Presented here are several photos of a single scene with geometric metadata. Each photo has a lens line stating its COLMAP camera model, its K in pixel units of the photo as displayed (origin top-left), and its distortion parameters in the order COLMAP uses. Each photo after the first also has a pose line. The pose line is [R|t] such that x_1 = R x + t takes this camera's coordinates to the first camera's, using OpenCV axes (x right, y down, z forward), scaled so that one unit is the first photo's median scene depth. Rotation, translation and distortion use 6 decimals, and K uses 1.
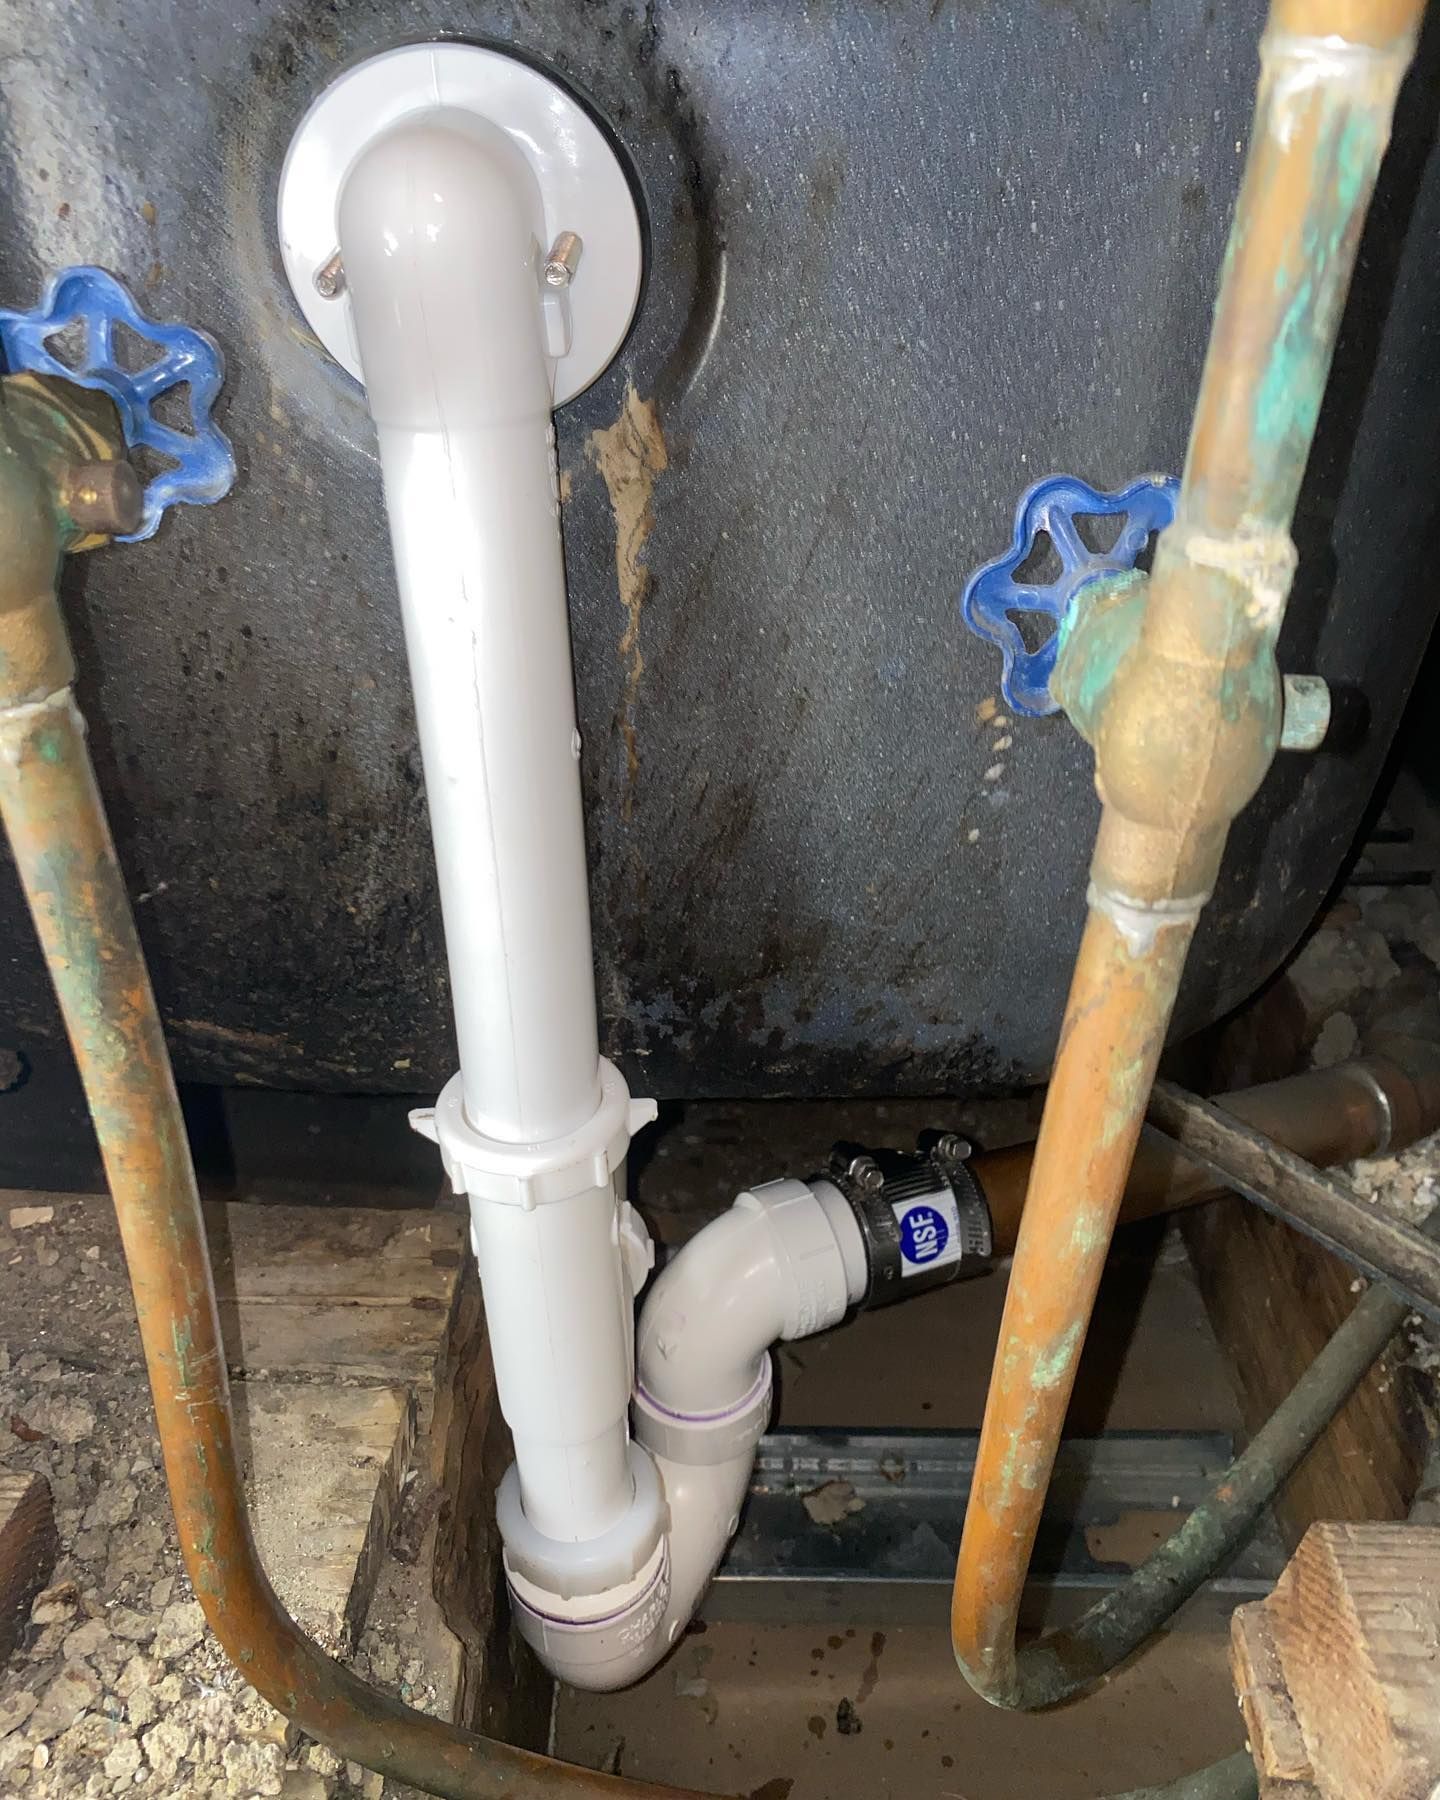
lens RADIAL K [[1446.0, 0, 721.1], [0, 1446.0, 892.7], [0, 0, 1]] dist [0.033262, -0.029262]
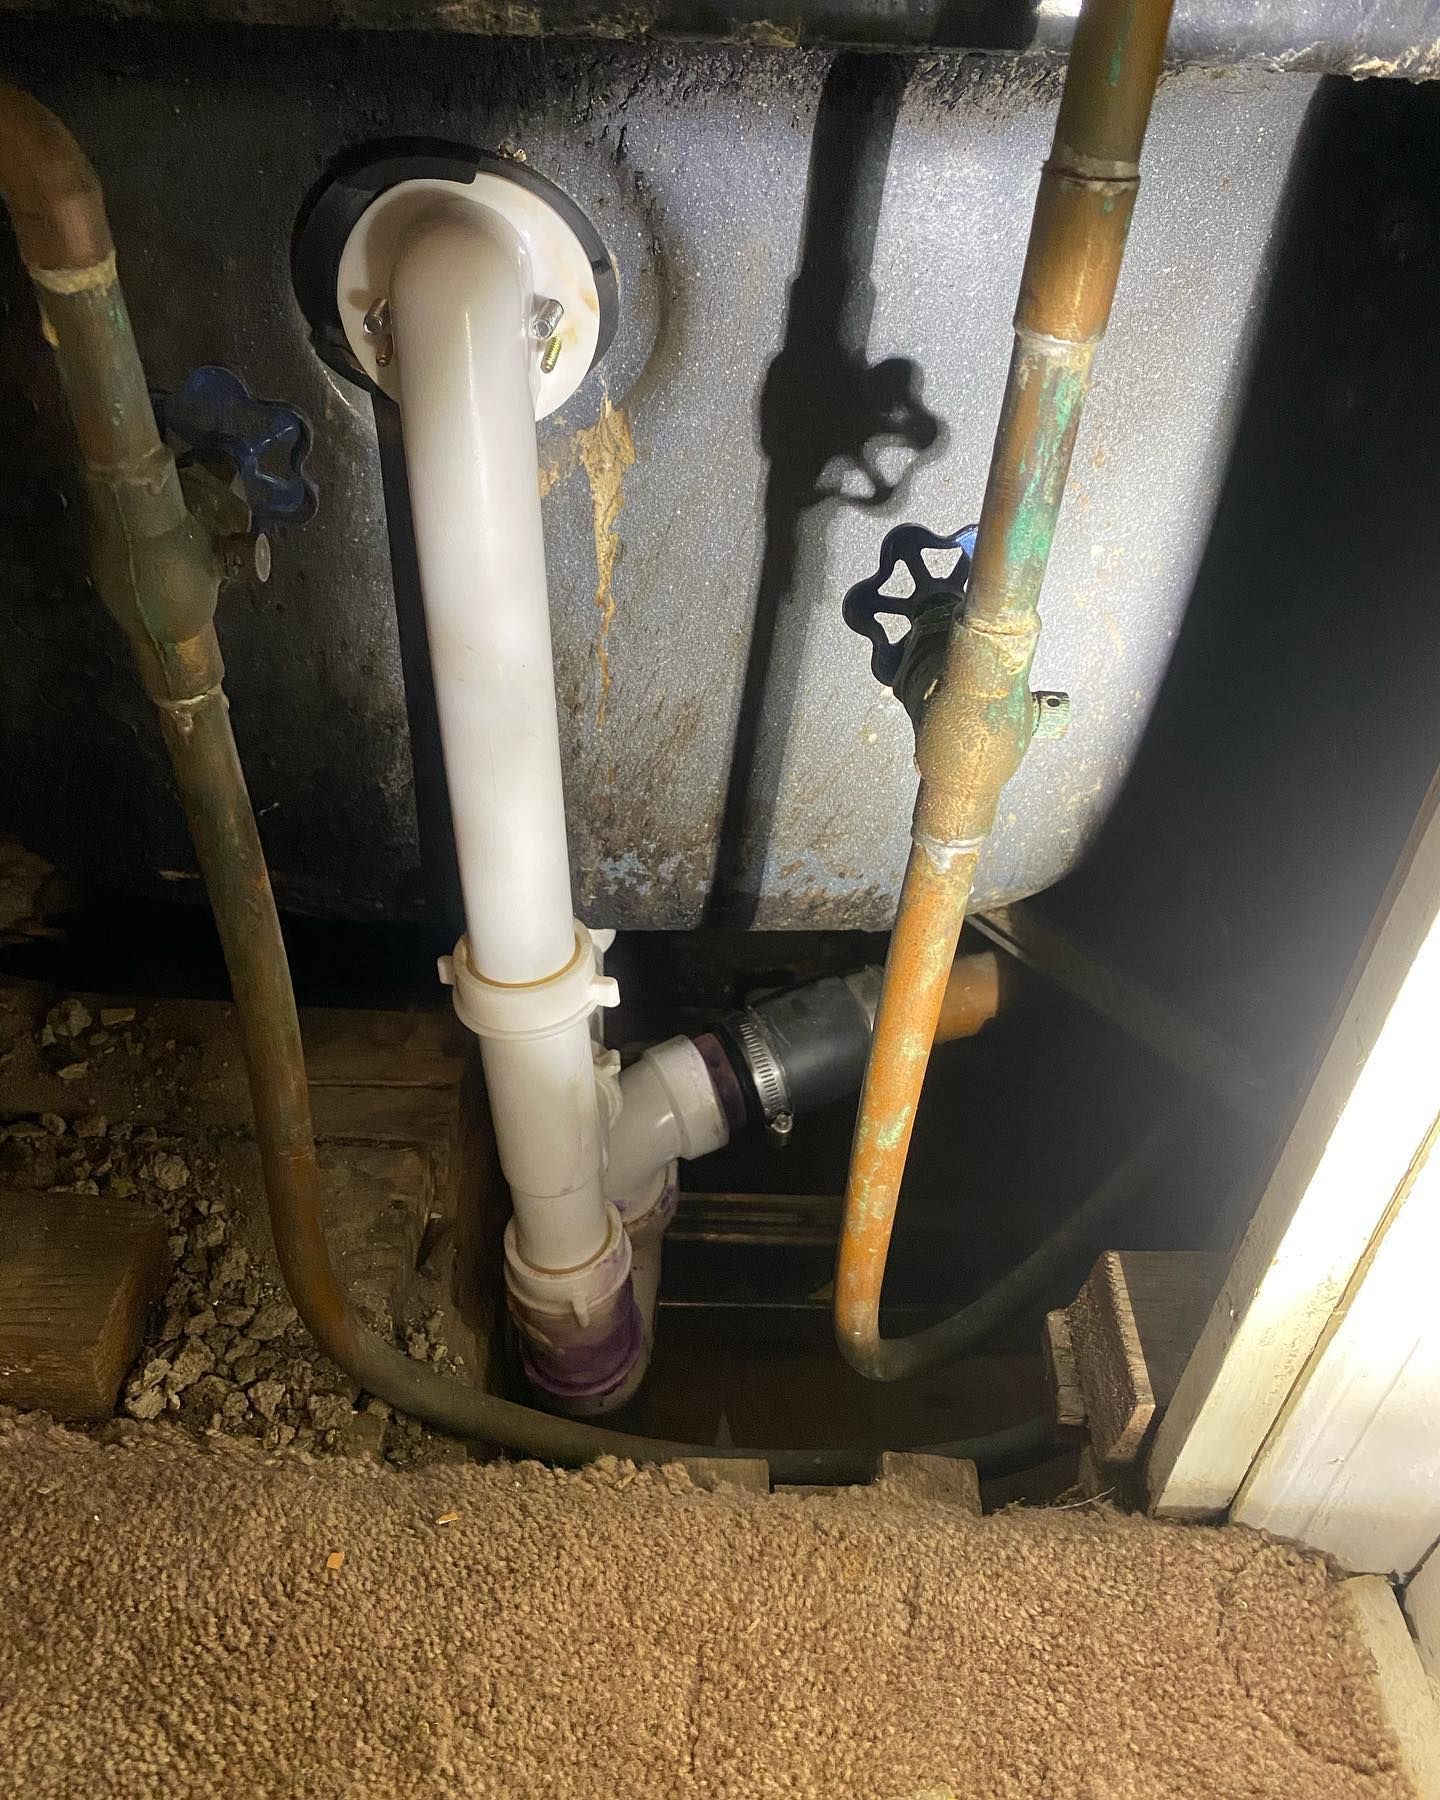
lens RADIAL K [[1451.3, 0, 722.3], [0, 1451.3, 894.5], [0, 0, 1]] dist [0.020873, -0.014730]
pose [[0.999643, 0.011198, 0.024261, 0.012232], [-0.014686, 0.988767, 0.148742, -0.092994], [-0.022323, -0.149045, 0.988578, -0.290531]]
